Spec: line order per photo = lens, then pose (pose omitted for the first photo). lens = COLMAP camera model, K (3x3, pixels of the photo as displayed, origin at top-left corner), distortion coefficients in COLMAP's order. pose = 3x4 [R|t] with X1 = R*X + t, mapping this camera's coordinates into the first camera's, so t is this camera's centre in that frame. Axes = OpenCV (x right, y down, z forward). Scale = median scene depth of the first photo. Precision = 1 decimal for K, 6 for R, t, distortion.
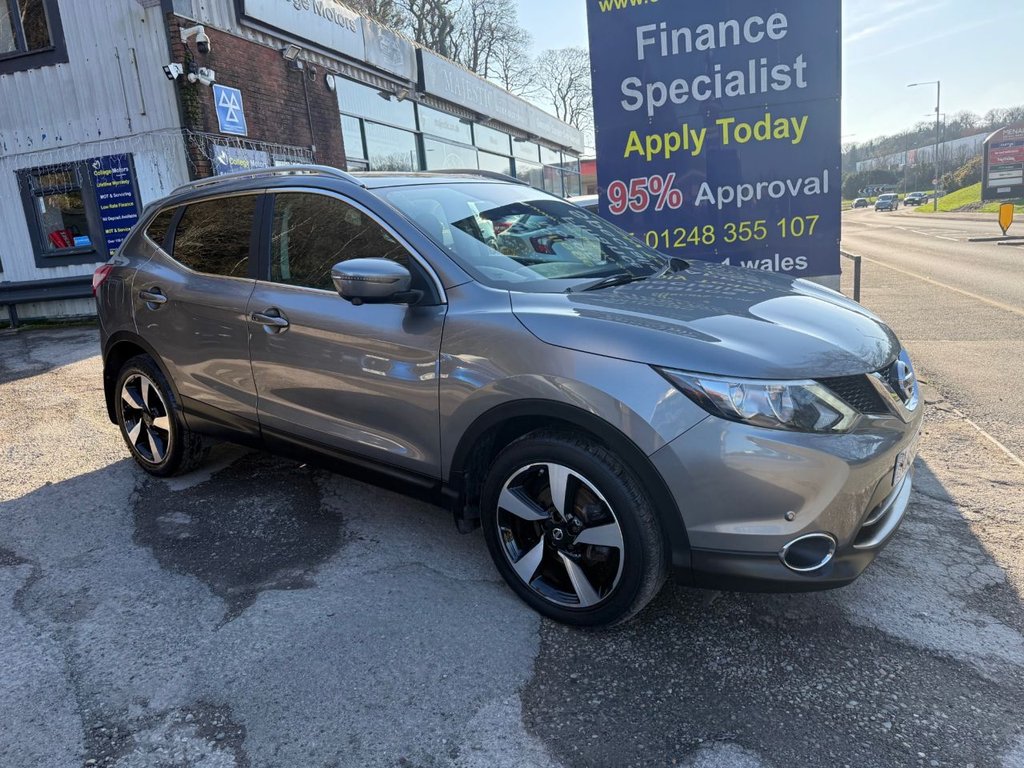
lens RADIAL K [[713.5, 0, 512.0], [0, 713.5, 384.0], [0, 0, 1]] dist [0.002425, -0.035442]
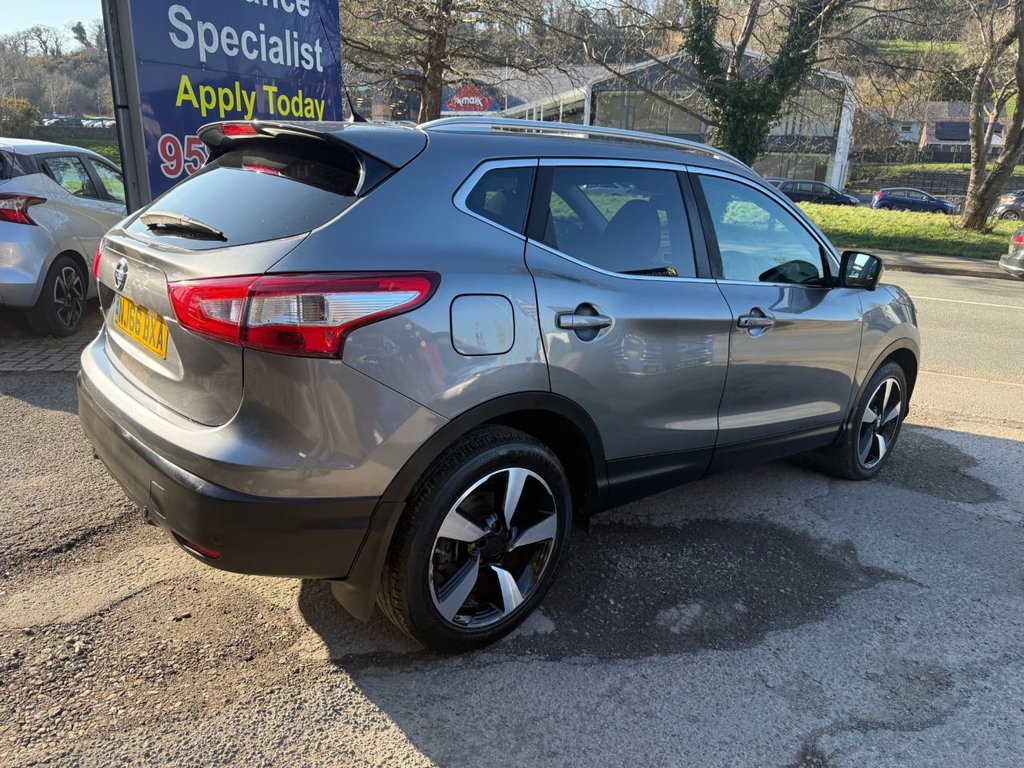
lens RADIAL K [[721.2, 0, 508.3], [0, 721.2, 382.3], [0, 0, 1]] dist [0.025717, -0.035309]
pose [[0.227199, -0.191252, 0.954884, -0.616751], [0.141271, 0.976627, 0.161994, -0.102054], [-0.963547, 0.098092, 0.248907, 0.501605]]
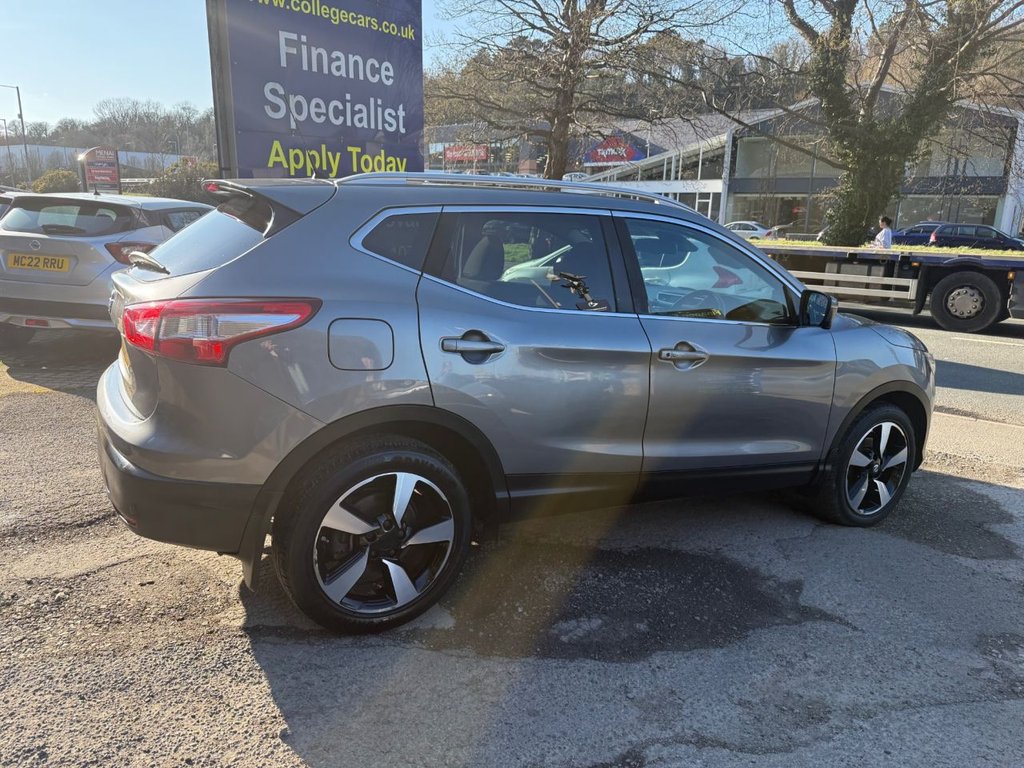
lens RADIAL K [[717.4, 0, 501.5], [0, 717.4, 384.2], [0, 0, 1]] dist [0.031039, -0.040108]
pose [[0.421514, -0.123292, 0.898401, -0.617289], [0.127970, 0.988887, 0.075669, -0.076767], [-0.897747, 0.083073, 0.432608, 0.370446]]
